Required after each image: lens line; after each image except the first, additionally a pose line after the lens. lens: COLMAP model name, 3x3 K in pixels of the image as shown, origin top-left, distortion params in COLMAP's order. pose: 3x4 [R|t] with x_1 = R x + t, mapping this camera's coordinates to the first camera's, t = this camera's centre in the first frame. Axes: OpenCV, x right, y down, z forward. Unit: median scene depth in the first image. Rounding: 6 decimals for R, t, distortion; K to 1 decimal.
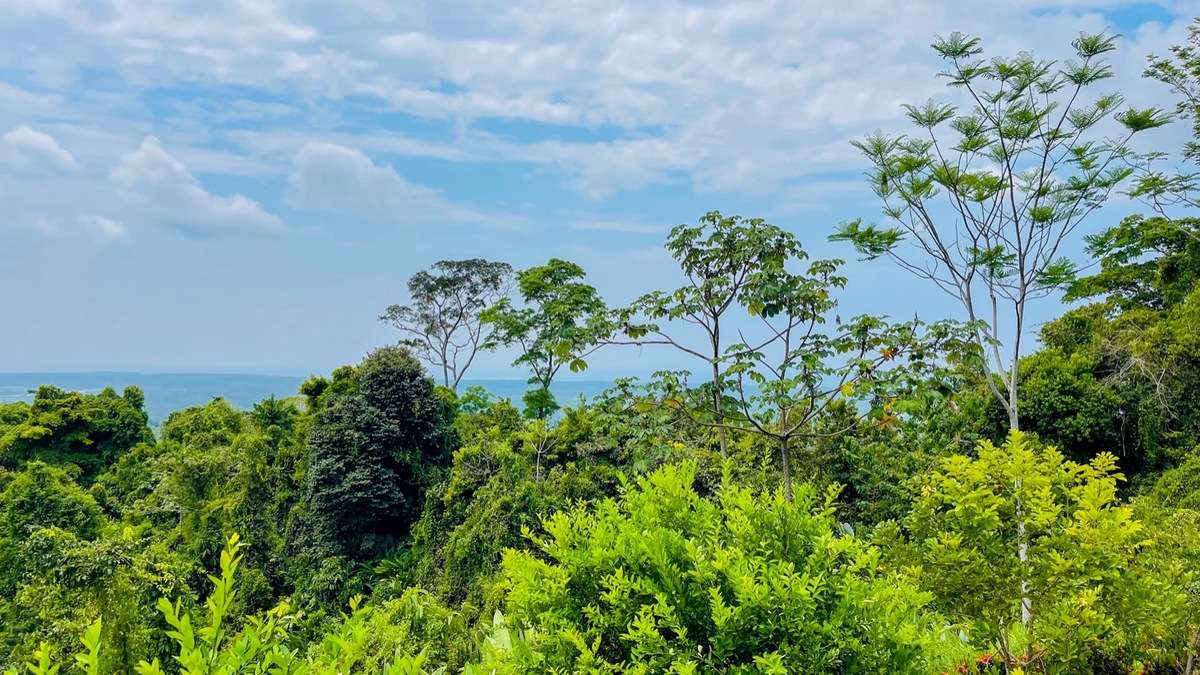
lens RADIAL K [[923.2, 0, 600.0], [0, 923.2, 337.5], [0, 0, 1]] dist [0.109722, -0.154787]
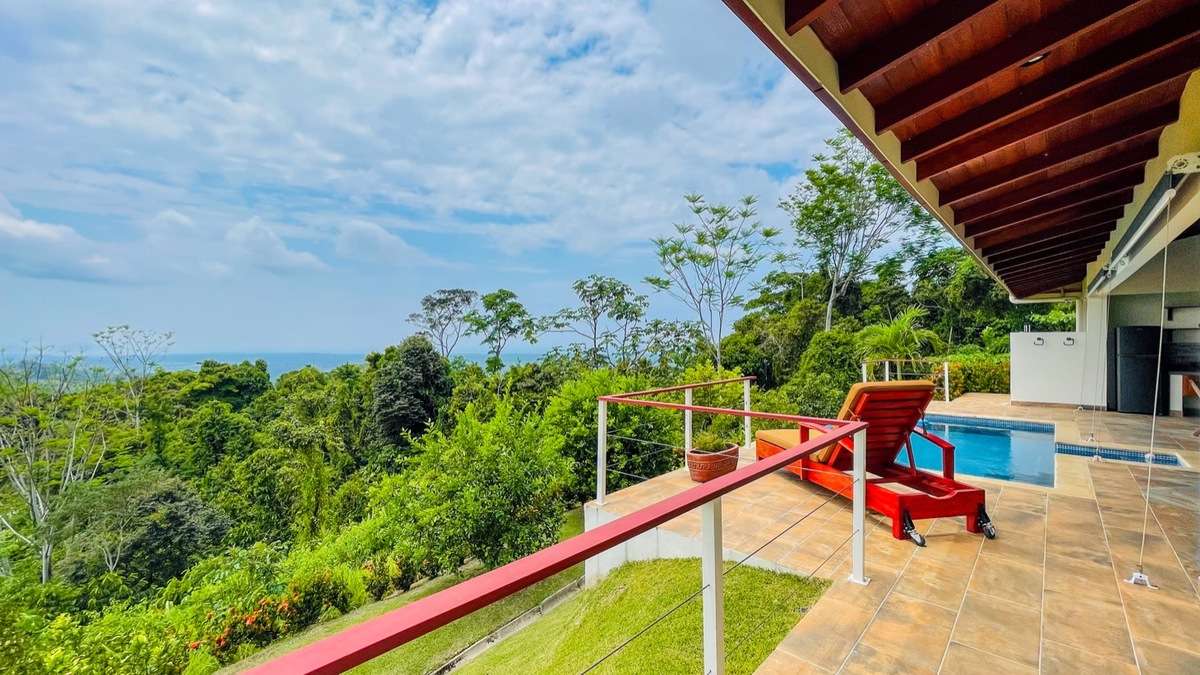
lens RADIAL K [[513.9, 0, 601.6], [0, 513.9, 330.8], [0, 0, 1]] dist [-0.024171, 0.000007]
pose [[0.982966, -0.010576, 0.183484, -0.052863], [0.010226, 0.999944, 0.002853, 0.001735], [-0.183504, -0.000928, 0.983019, -0.131446]]
